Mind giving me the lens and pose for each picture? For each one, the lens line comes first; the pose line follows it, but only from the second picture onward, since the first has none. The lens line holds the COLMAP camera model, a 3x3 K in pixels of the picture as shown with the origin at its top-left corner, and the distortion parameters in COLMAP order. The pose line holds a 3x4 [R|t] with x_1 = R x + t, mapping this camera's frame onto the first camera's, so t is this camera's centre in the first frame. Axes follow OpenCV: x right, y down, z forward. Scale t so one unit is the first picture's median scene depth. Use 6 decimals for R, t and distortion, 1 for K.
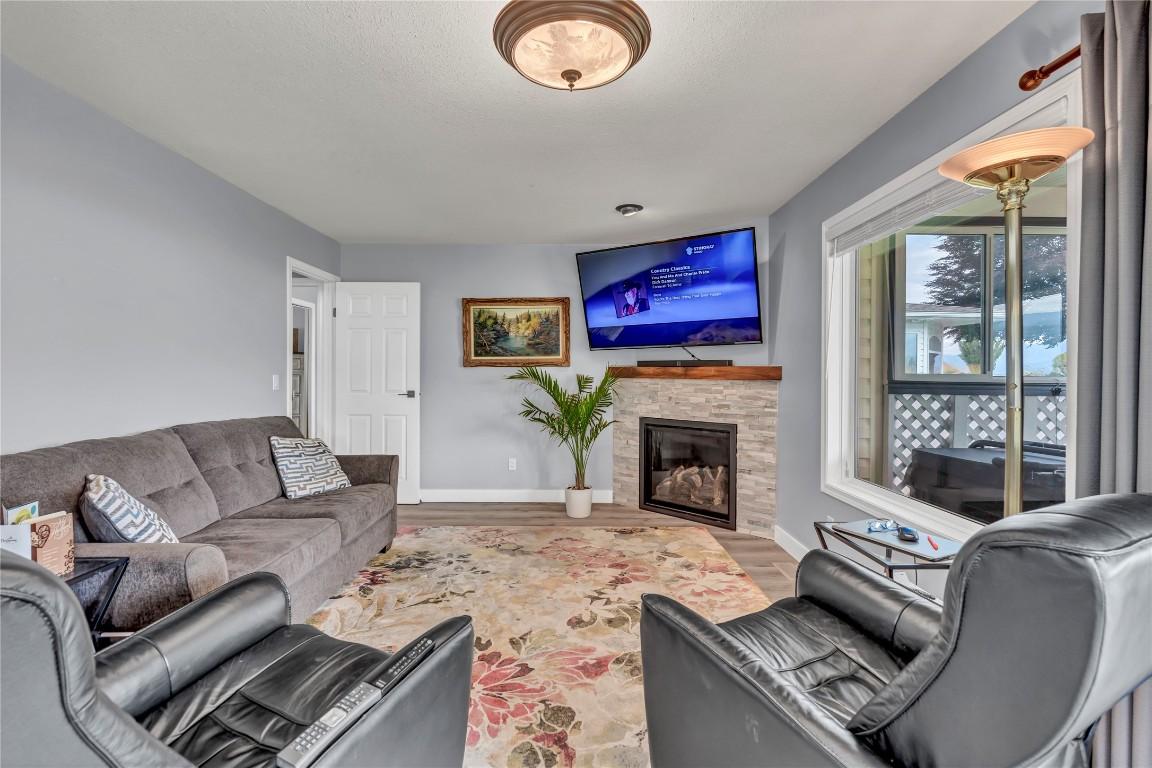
lens RADIAL K [[523.9, 0, 576.6], [0, 523.9, 373.7], [0, 0, 1]] dist [-0.002183, -0.000589]
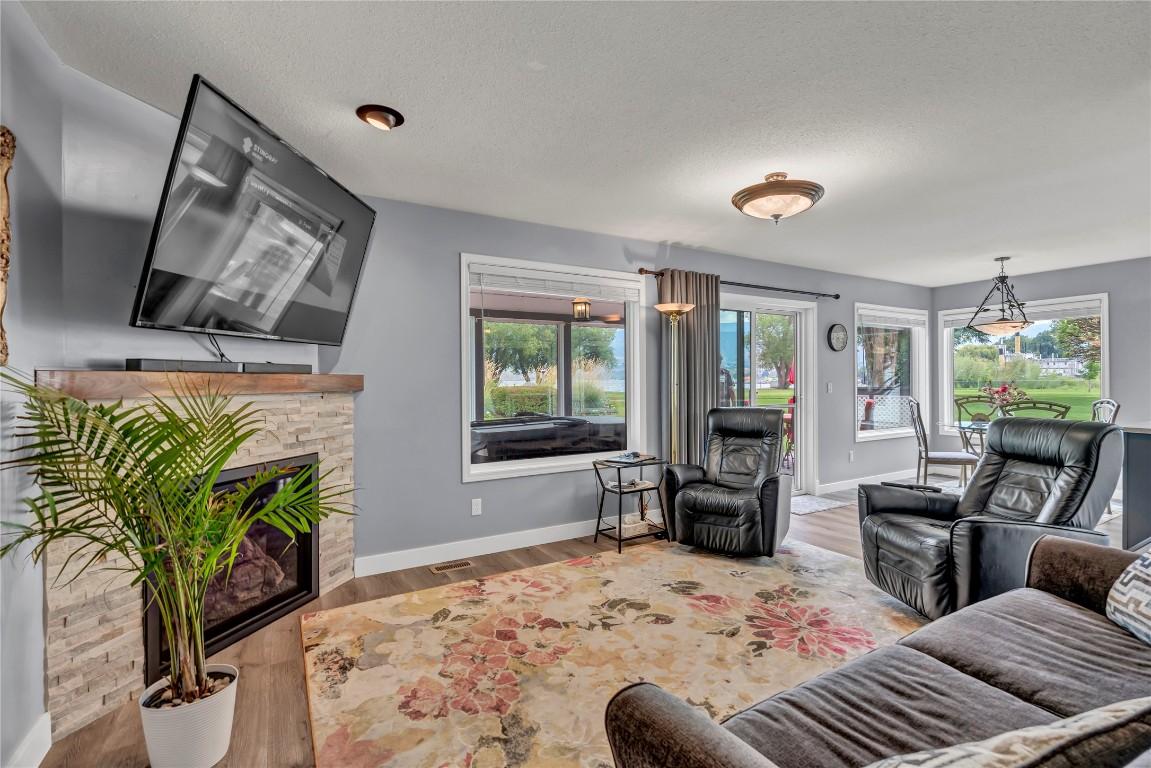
lens RADIAL K [[518.7, 0, 575.5], [0, 518.7, 384.0], [0, 0, 1]] dist [-0.002587, -0.000185]
pose [[-0.495493, -0.006812, 0.868585, -0.658615], [0.006169, 0.999916, 0.011362, -0.007944], [-0.868590, 0.010988, -0.495409, 1.350056]]
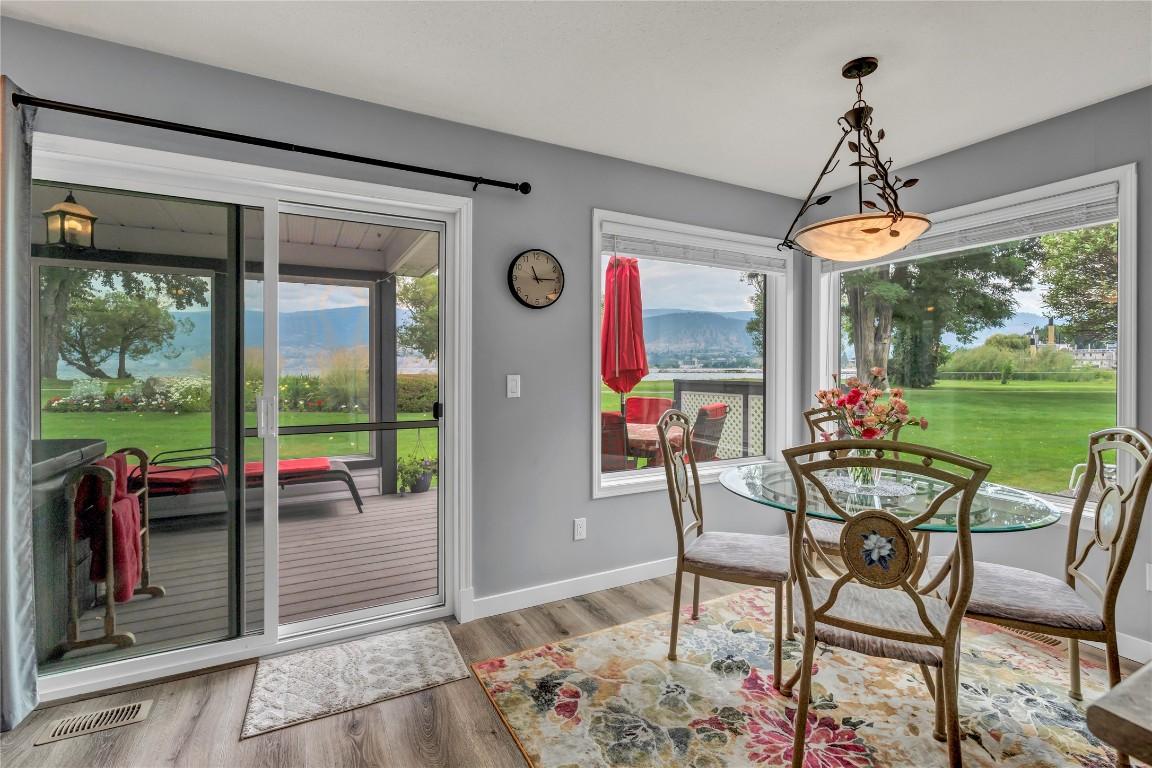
lens RADIAL K [[523.9, 0, 576.6], [0, 523.9, 373.7], [0, 0, 1]] dist [-0.002183, -0.000589]
pose [[-0.467623, -0.014382, 0.883811, -0.324093], [-0.002419, 0.999885, 0.014990, -0.001706], [-0.883925, 0.004872, -0.467604, -0.008513]]
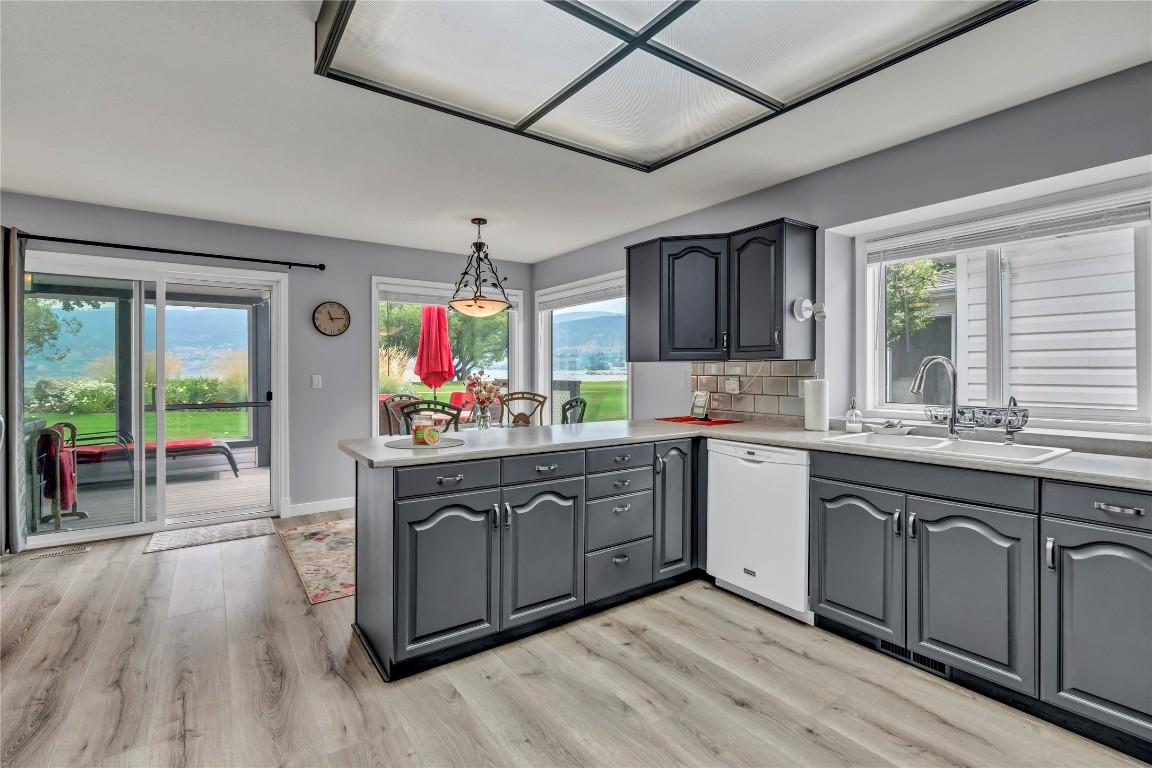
lens RADIAL K [[523.9, 0, 576.6], [0, 523.9, 373.7], [0, 0, 1]] dist [-0.002183, -0.000589]
pose [[-0.577610, -0.009371, 0.816259, -1.128301], [-0.000285, 0.999936, 0.011278, -0.006925], [-0.816313, 0.006282, -0.577576, -0.064930]]
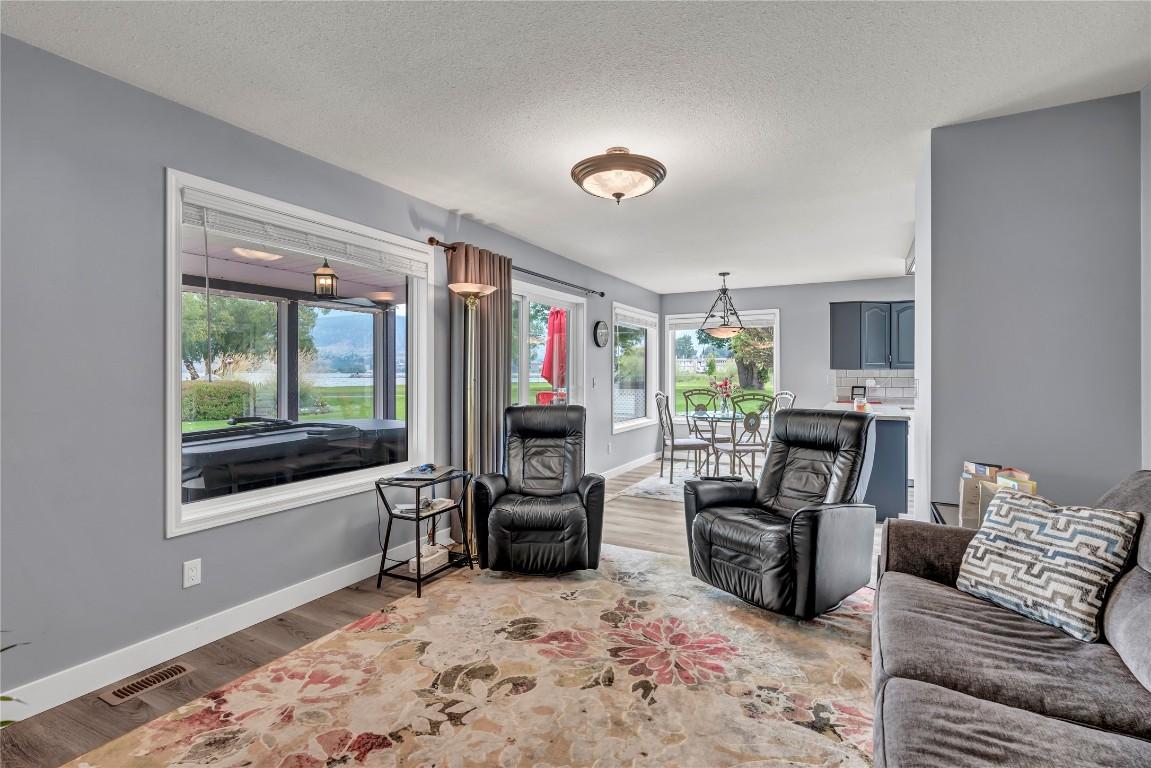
lens RADIAL K [[523.5, 0, 576.1], [0, 523.5, 373.7], [0, 0, 1]] dist [-0.002183, -0.000589]
pose [[-0.874406, -0.004536, 0.485174, -0.375567], [-0.002771, 0.999987, 0.004354, -0.008565], [-0.485187, 0.002463, -0.874407, 1.354844]]
